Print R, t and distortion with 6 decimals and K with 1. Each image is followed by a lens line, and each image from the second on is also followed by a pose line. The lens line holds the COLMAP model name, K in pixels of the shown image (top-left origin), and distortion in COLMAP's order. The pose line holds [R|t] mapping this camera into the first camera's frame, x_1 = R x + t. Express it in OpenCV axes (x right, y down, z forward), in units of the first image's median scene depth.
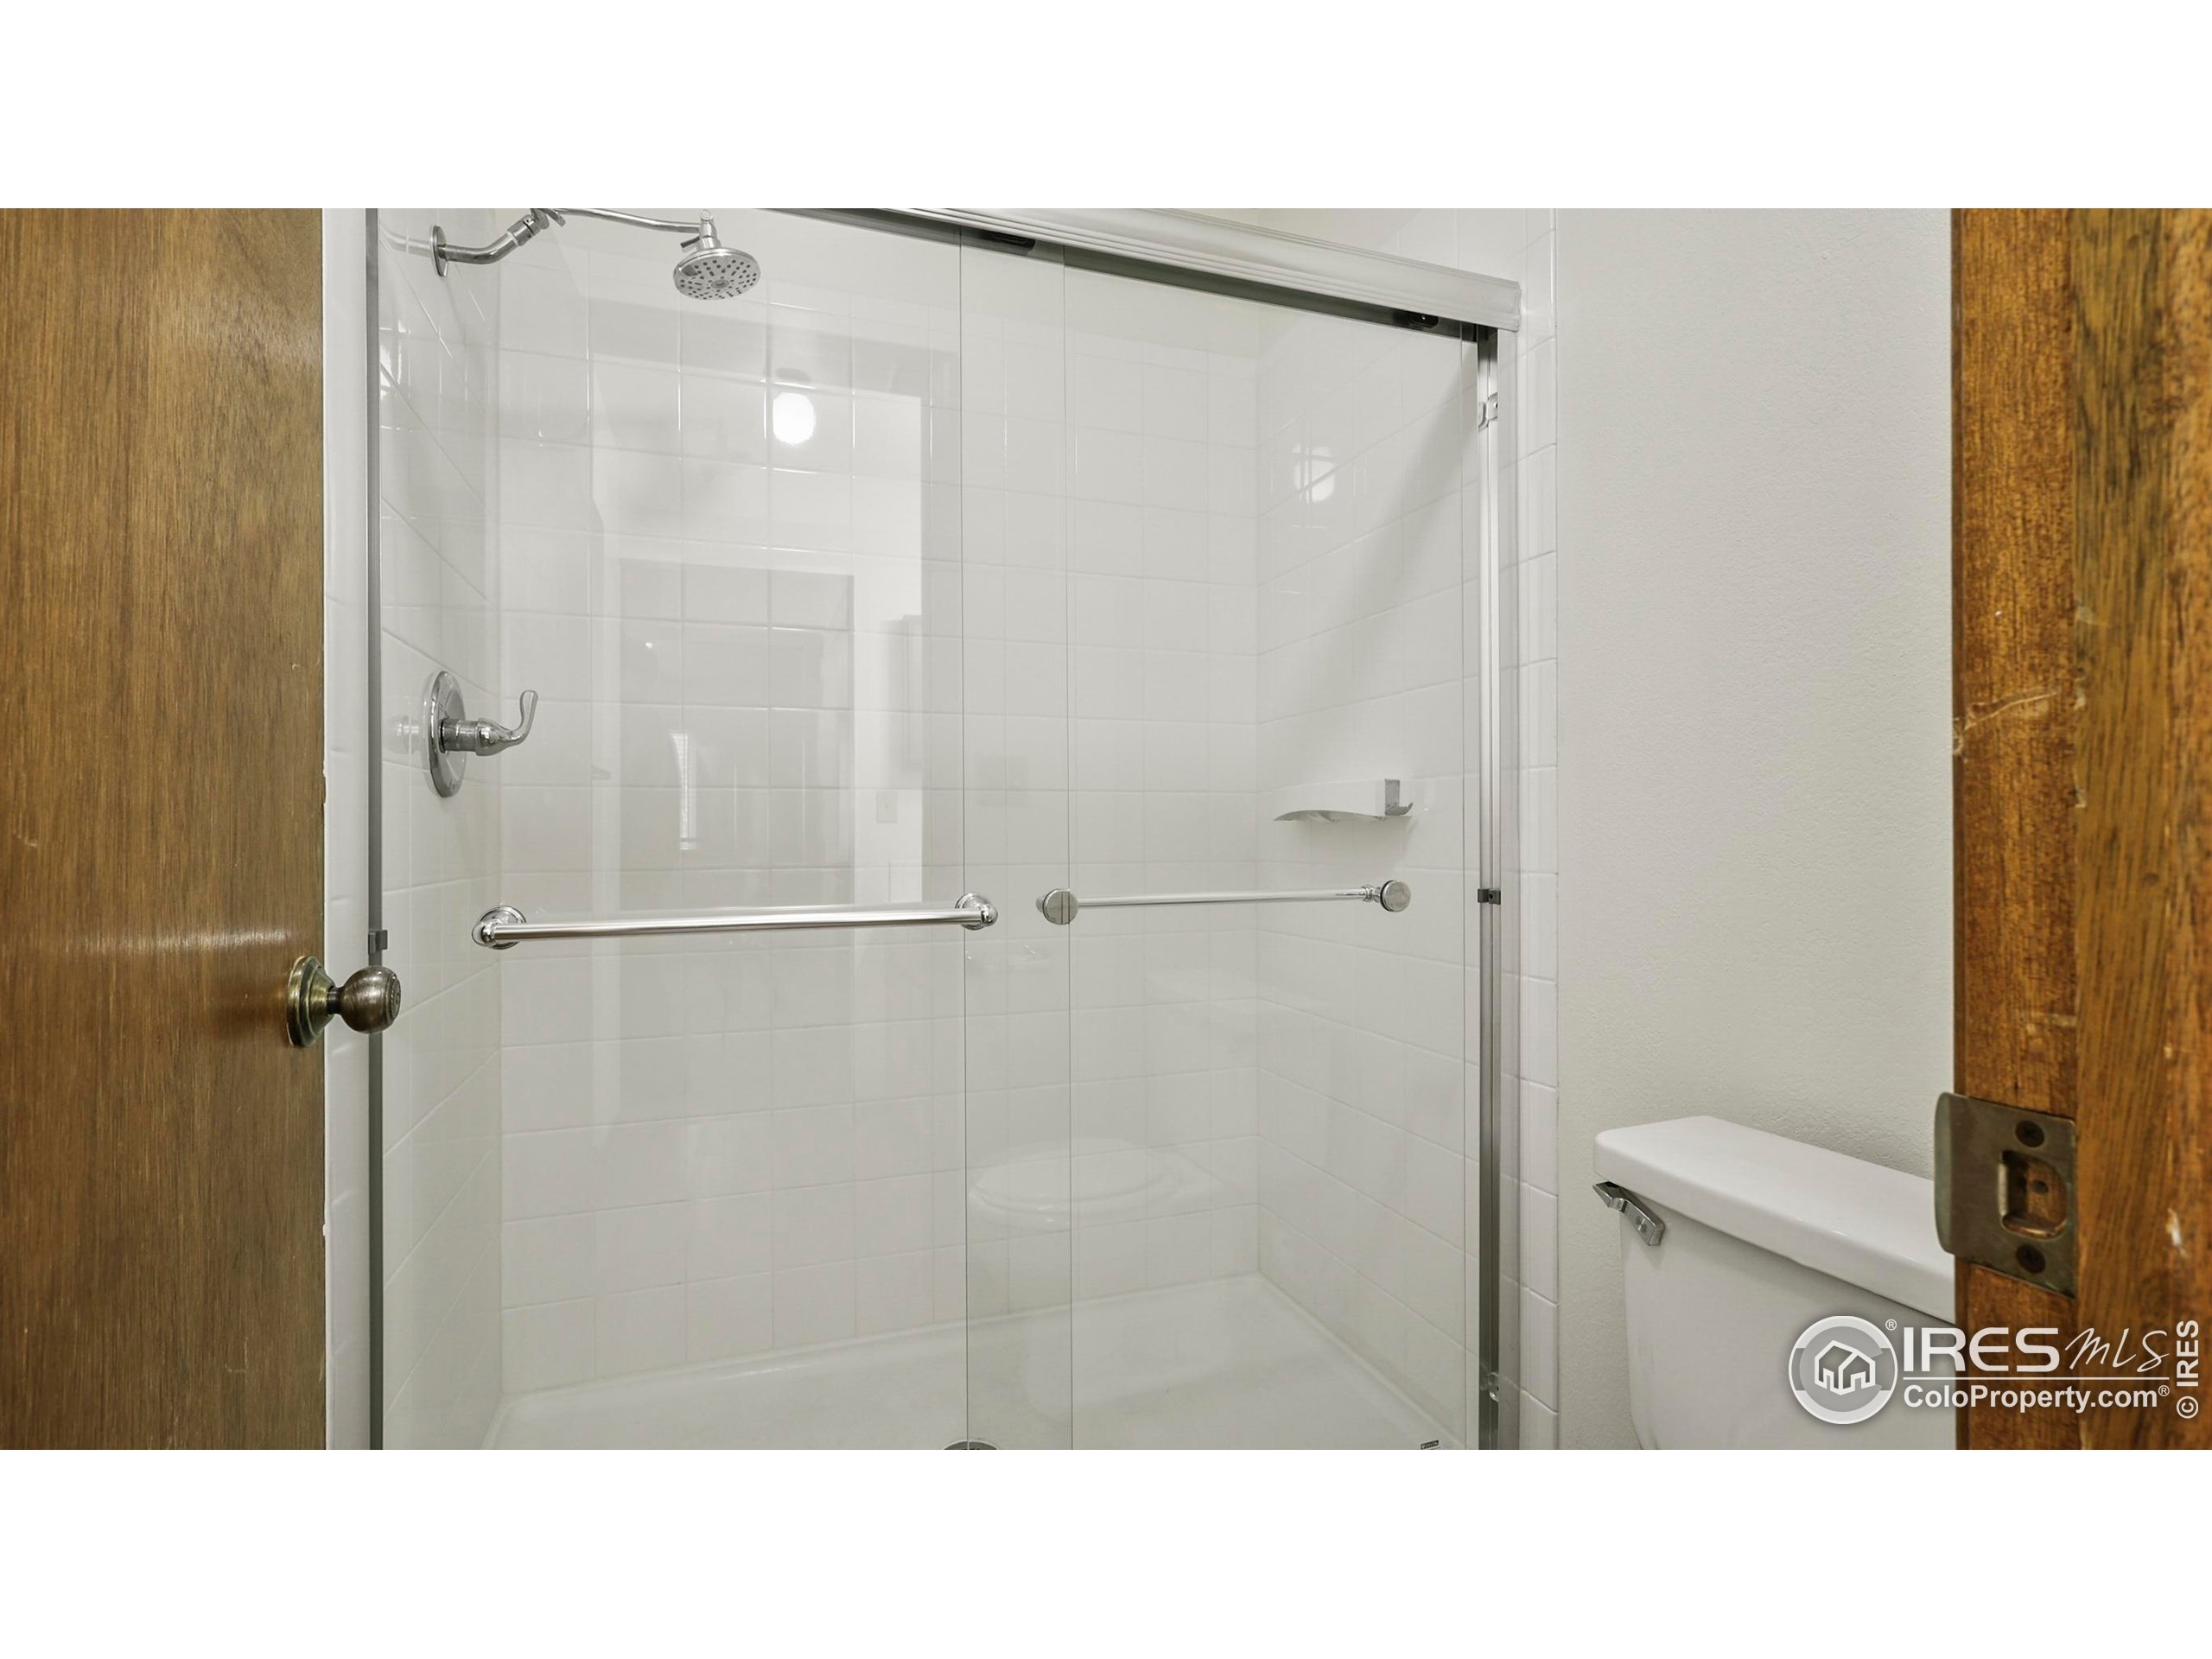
lens RADIAL K [[1043.6, 0, 1106.0], [0, 1043.6, 829.5], [0, 0, 1]] dist [0.000525, -0.000438]
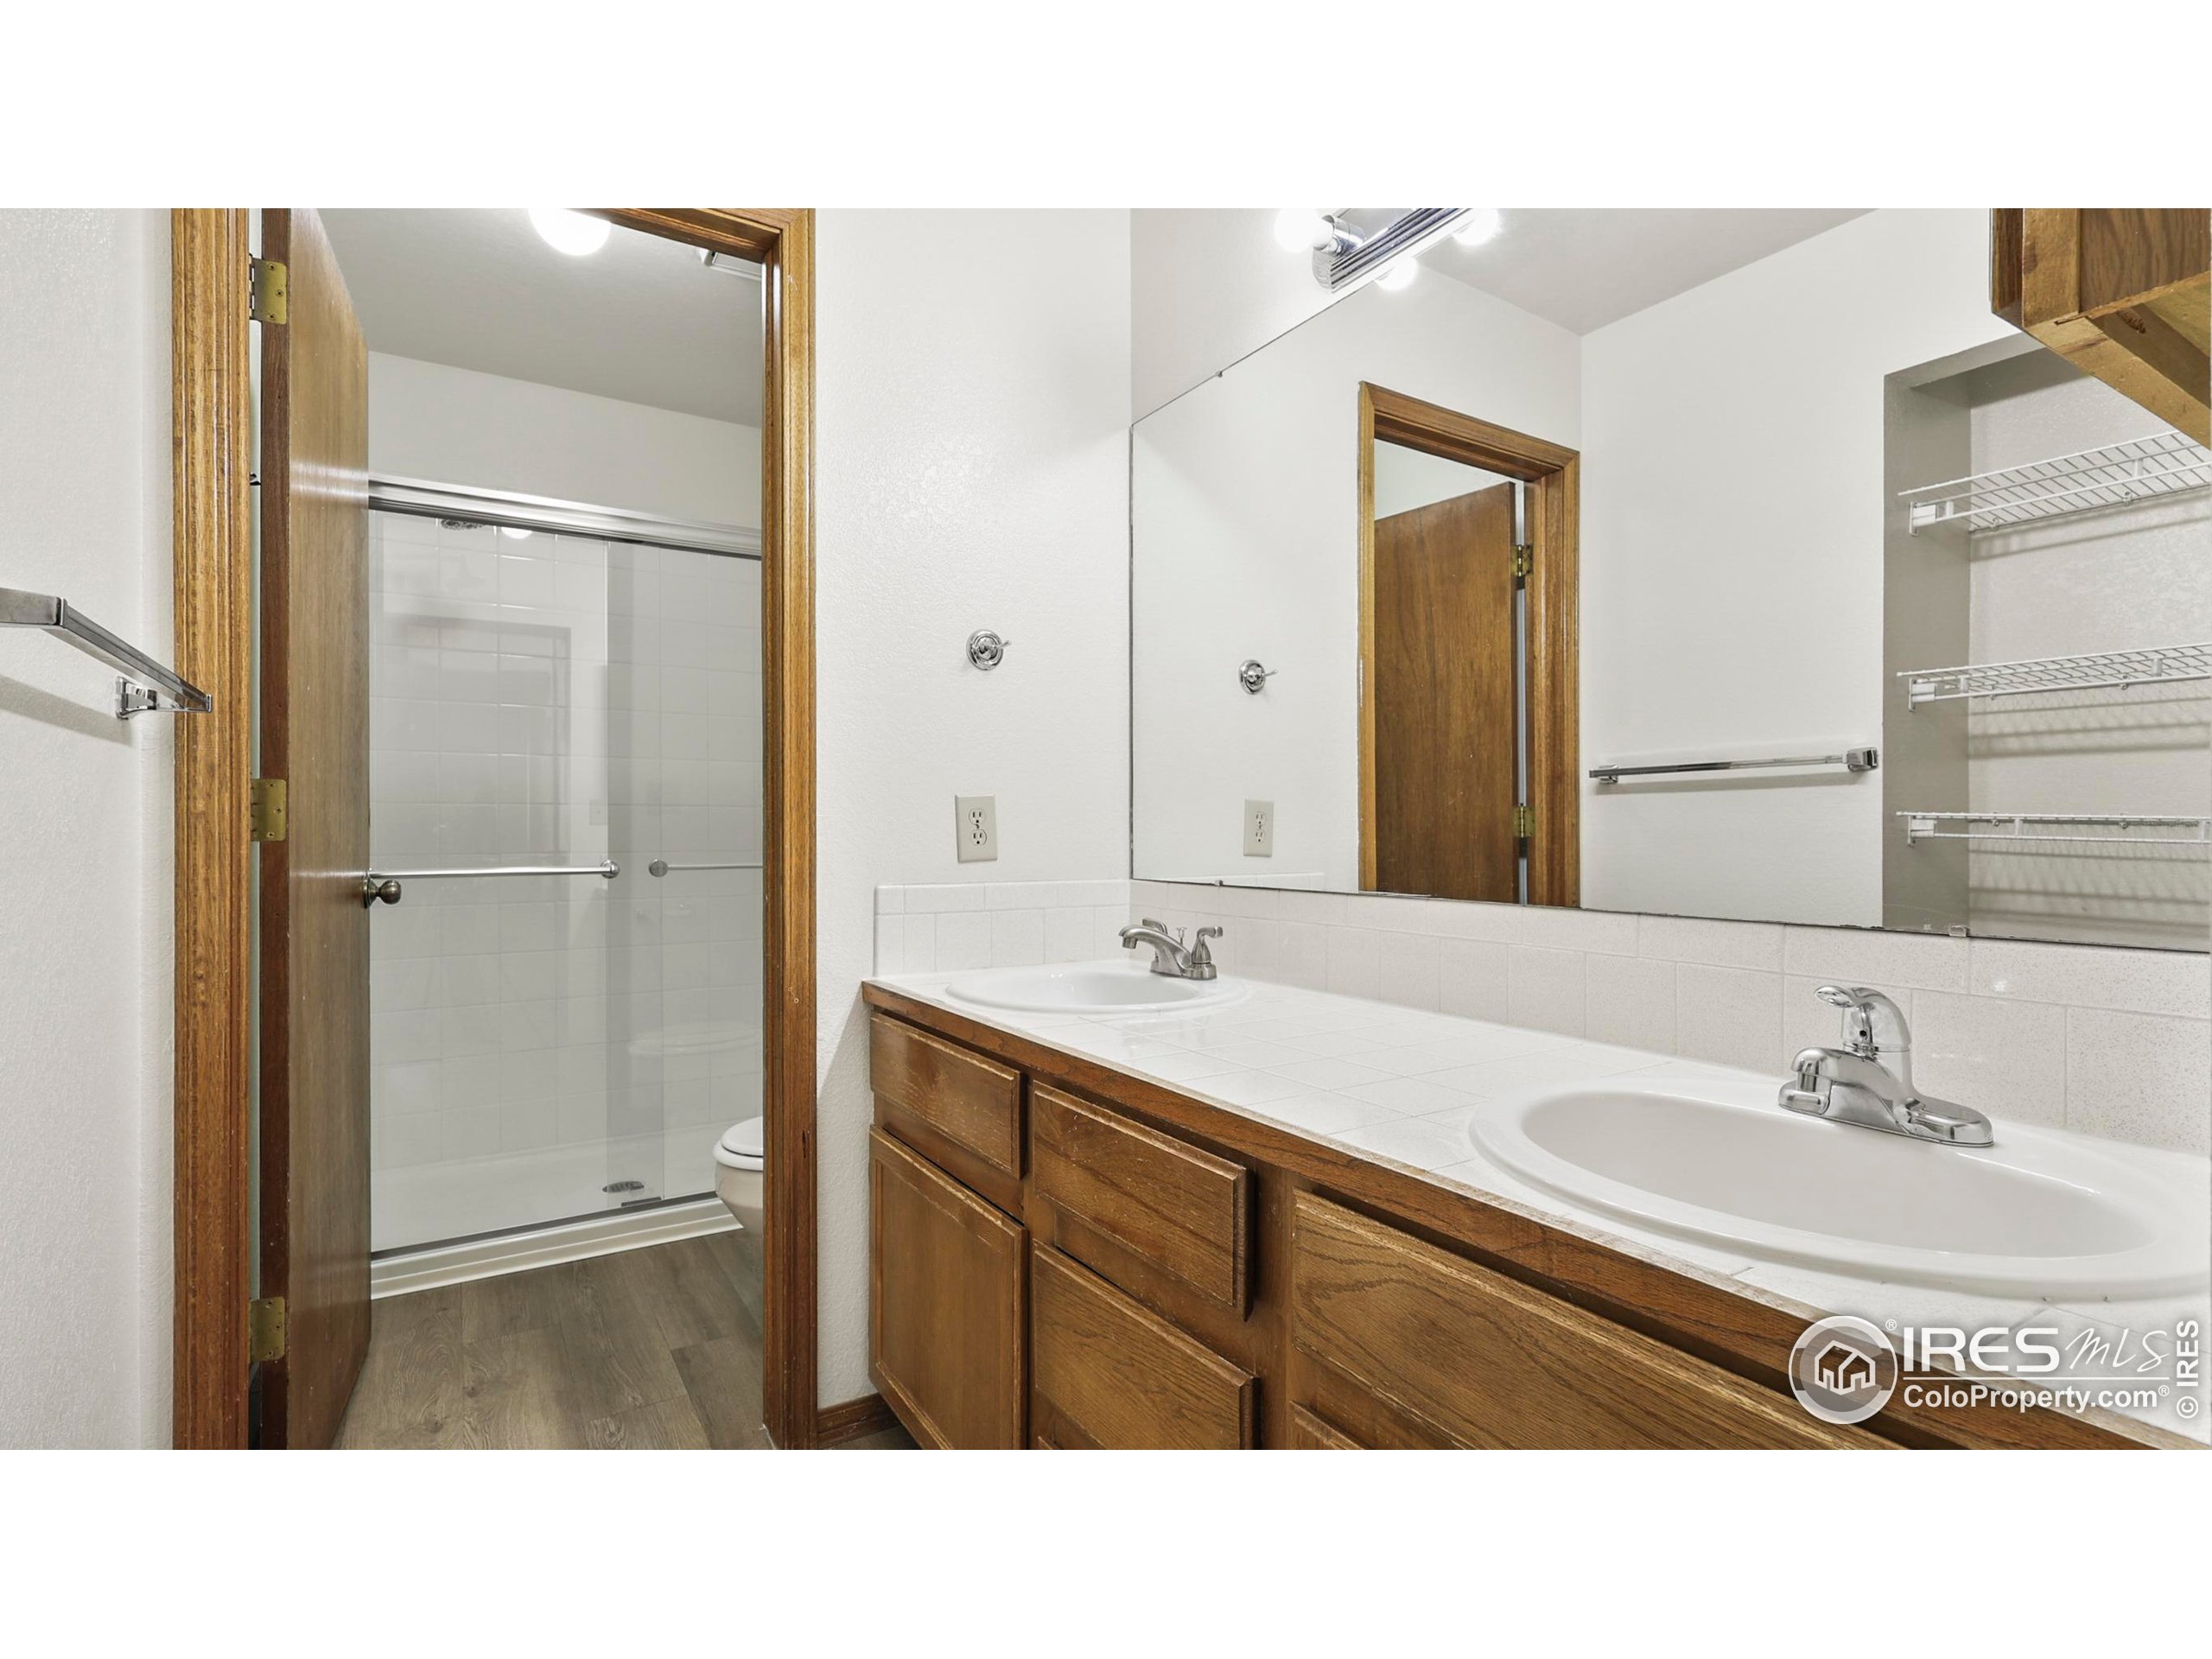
lens RADIAL K [[1043.6, 0, 1106.0], [0, 1043.6, 829.5], [0, 0, 1]] dist [0.000525, -0.000438]
pose [[0.972545, 0.001804, 0.232706, 0.641267], [-0.001528, 0.999998, -0.001367, -0.021312], [-0.232708, 0.000974, 0.972546, -2.516752]]
